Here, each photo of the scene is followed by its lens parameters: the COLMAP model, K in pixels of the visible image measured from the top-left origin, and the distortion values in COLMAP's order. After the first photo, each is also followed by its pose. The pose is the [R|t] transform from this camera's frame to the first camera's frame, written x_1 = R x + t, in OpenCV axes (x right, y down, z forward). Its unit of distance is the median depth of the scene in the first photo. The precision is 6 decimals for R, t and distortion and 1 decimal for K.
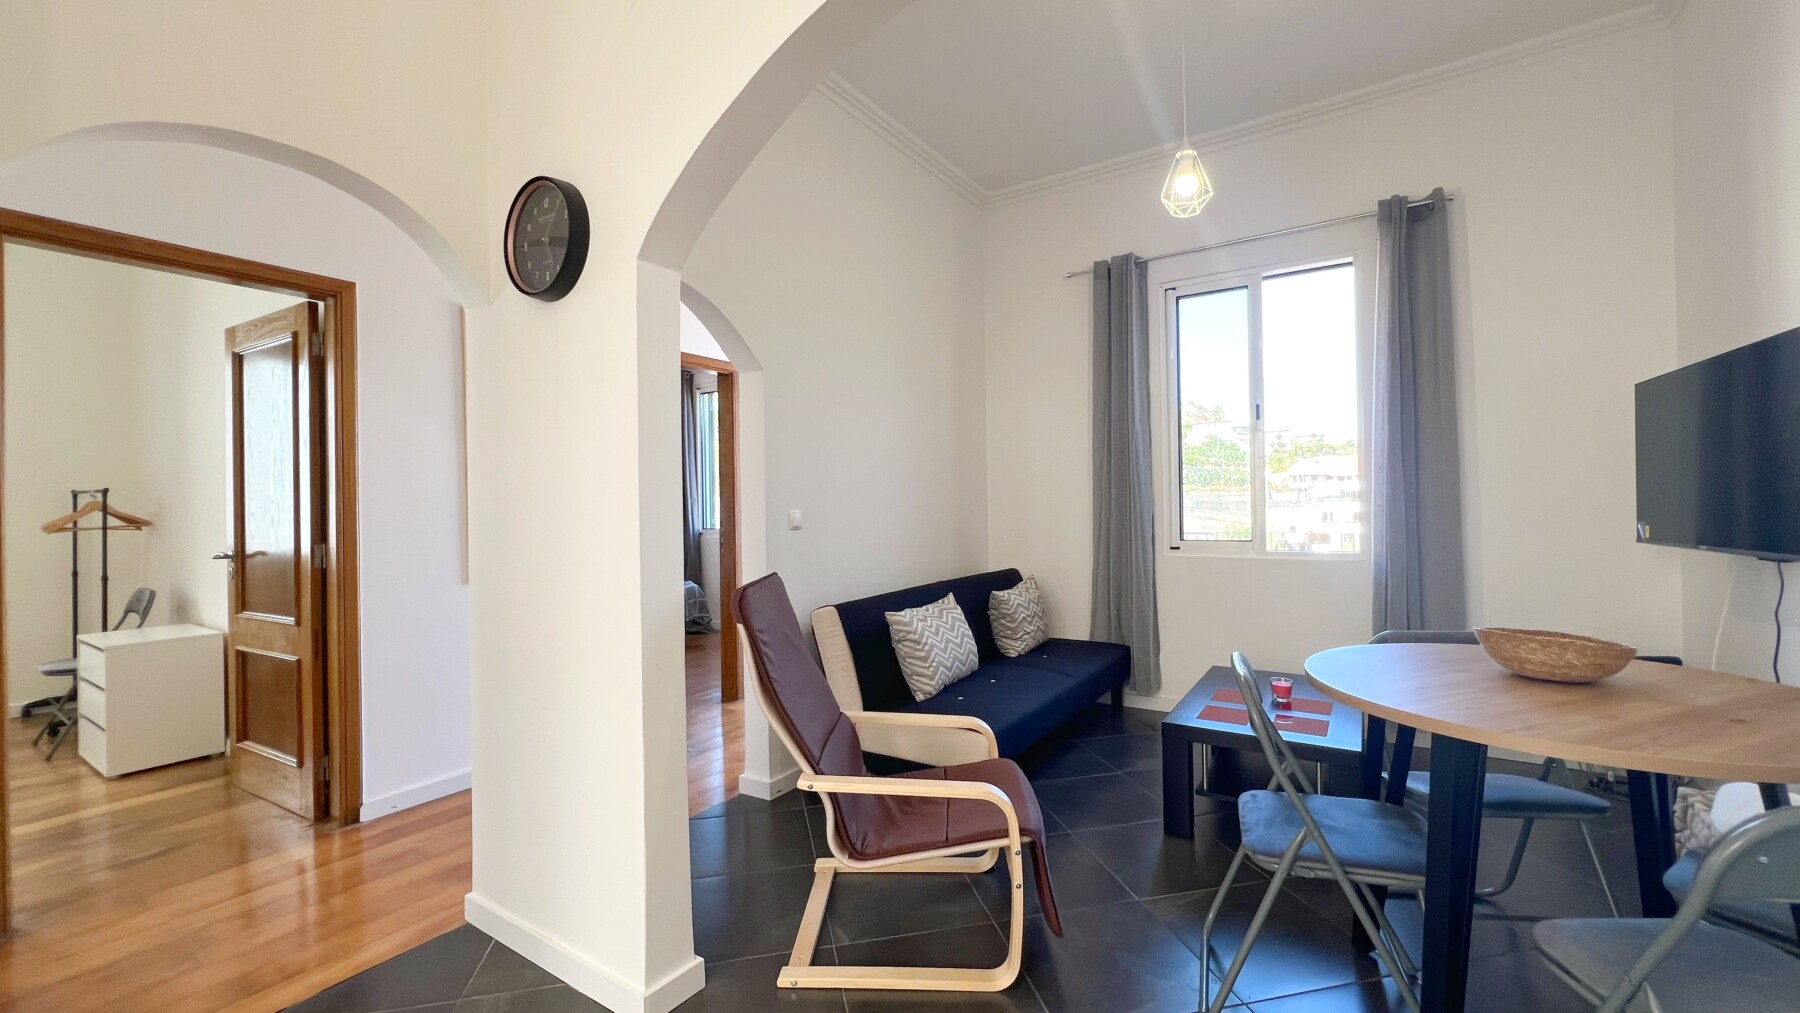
lens RADIAL K [[719.5, 0, 892.4], [0, 719.5, 501.9], [0, 0, 1]] dist [-0.004231, 0.000861]
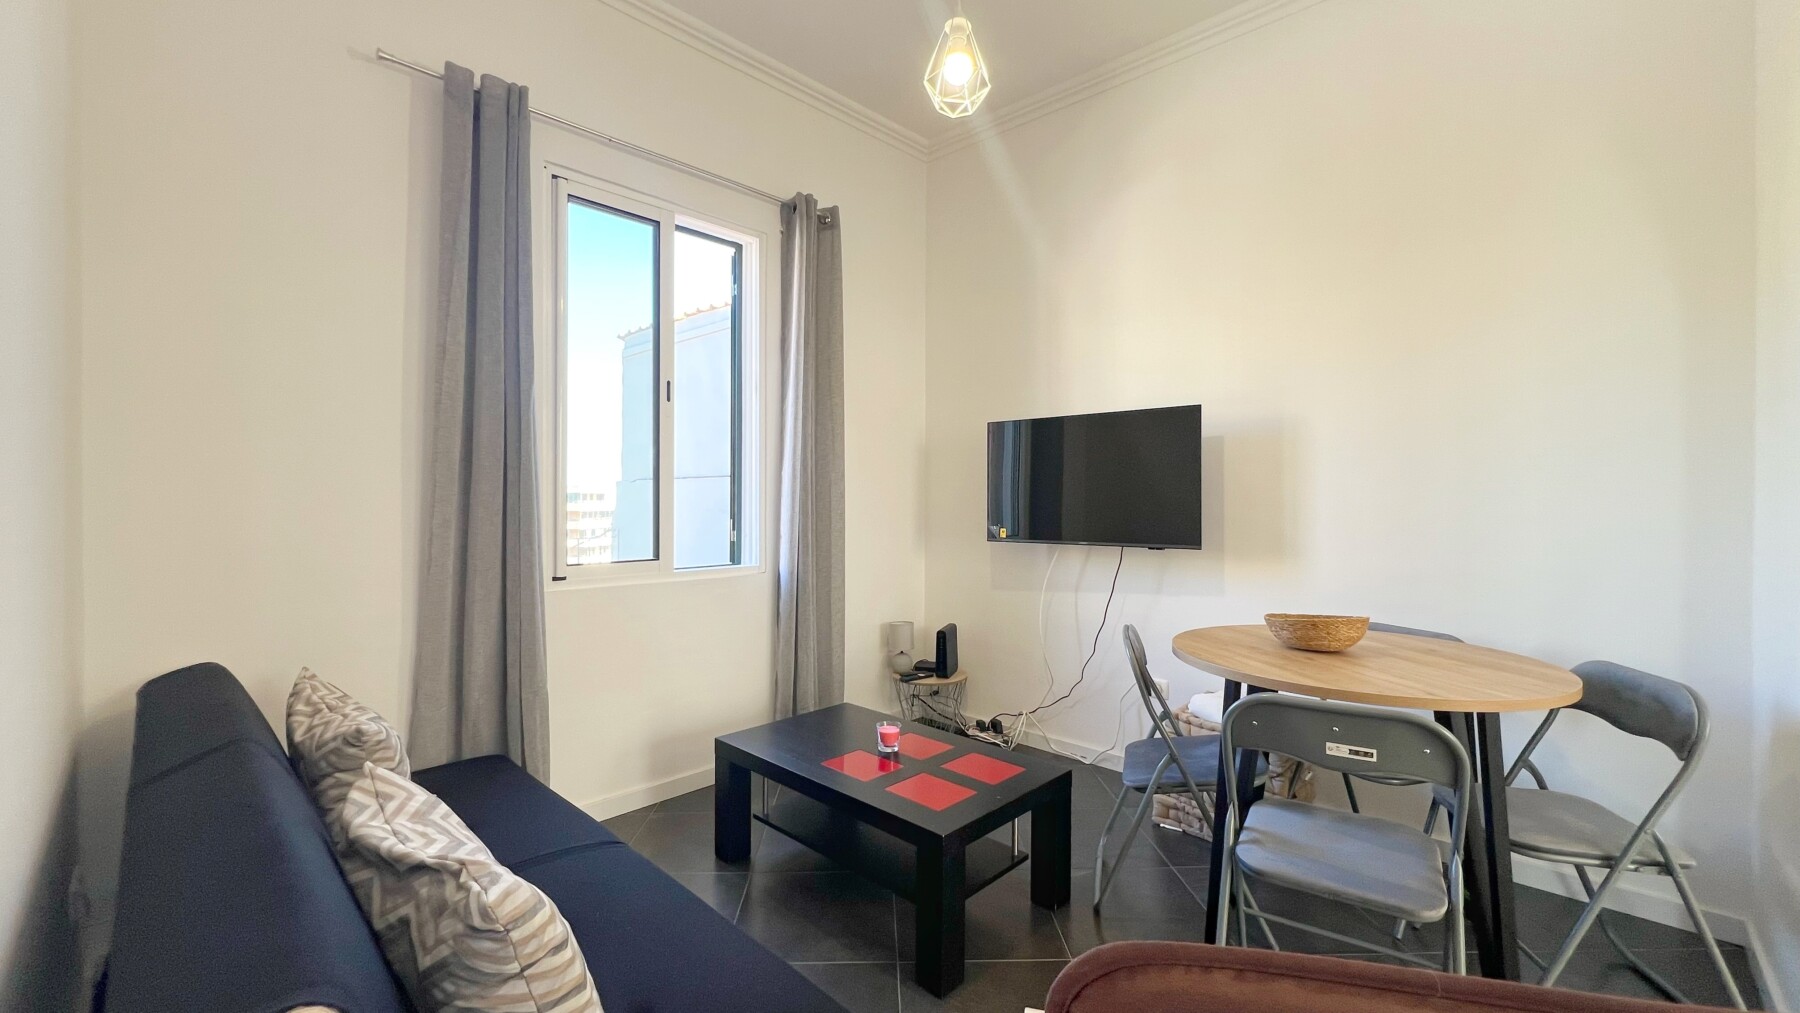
lens RADIAL K [[719.5, 0, 897.6], [0, 719.5, 498.5], [0, 0, 1]] dist [-0.004231, 0.000861]
pose [[0.175534, 0.015215, 0.984356, -0.256781], [-0.009076, 0.999863, -0.013836, -0.001809], [-0.984431, -0.006506, 0.175648, 0.783402]]
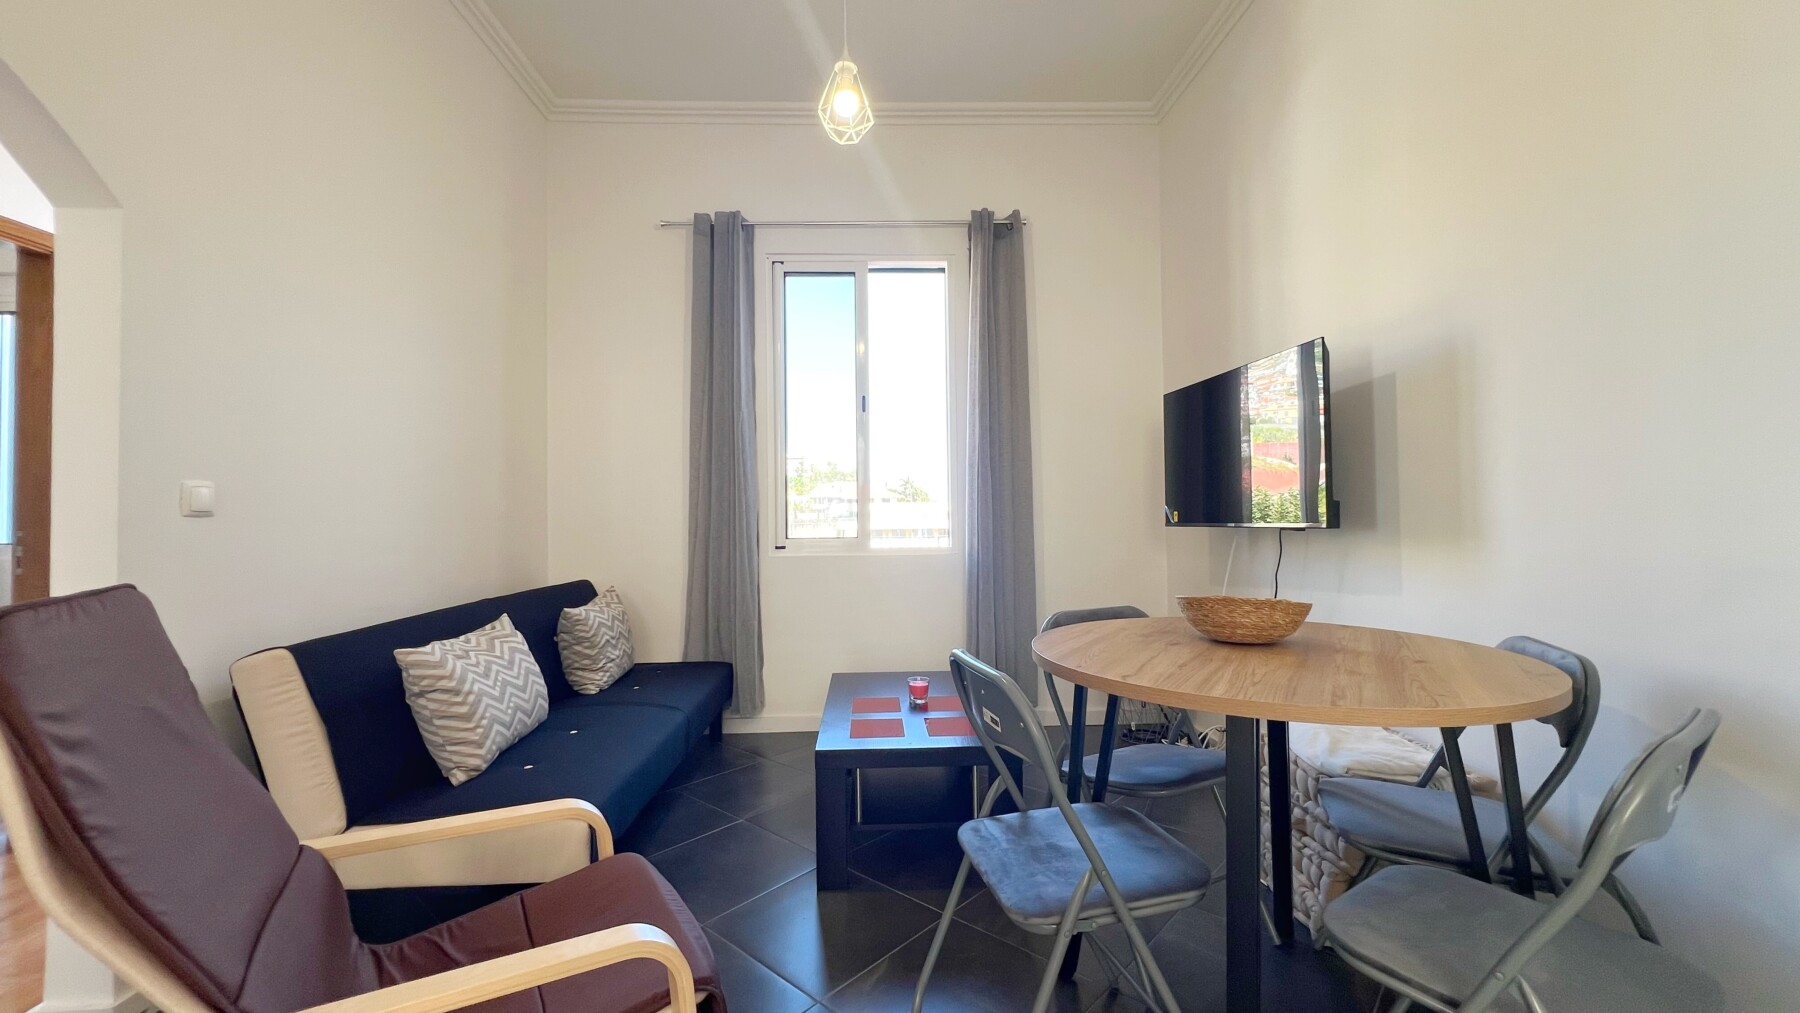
lens RADIAL K [[719.5, 0, 900.3], [0, 719.5, 502.0], [0, 0, 1]] dist [-0.004231, 0.000861]
pose [[0.808347, 0.018320, 0.588421, -0.023472], [-0.002605, 0.999617, -0.027544, 0.042190], [-0.588700, 0.020732, 0.808085, 0.243138]]
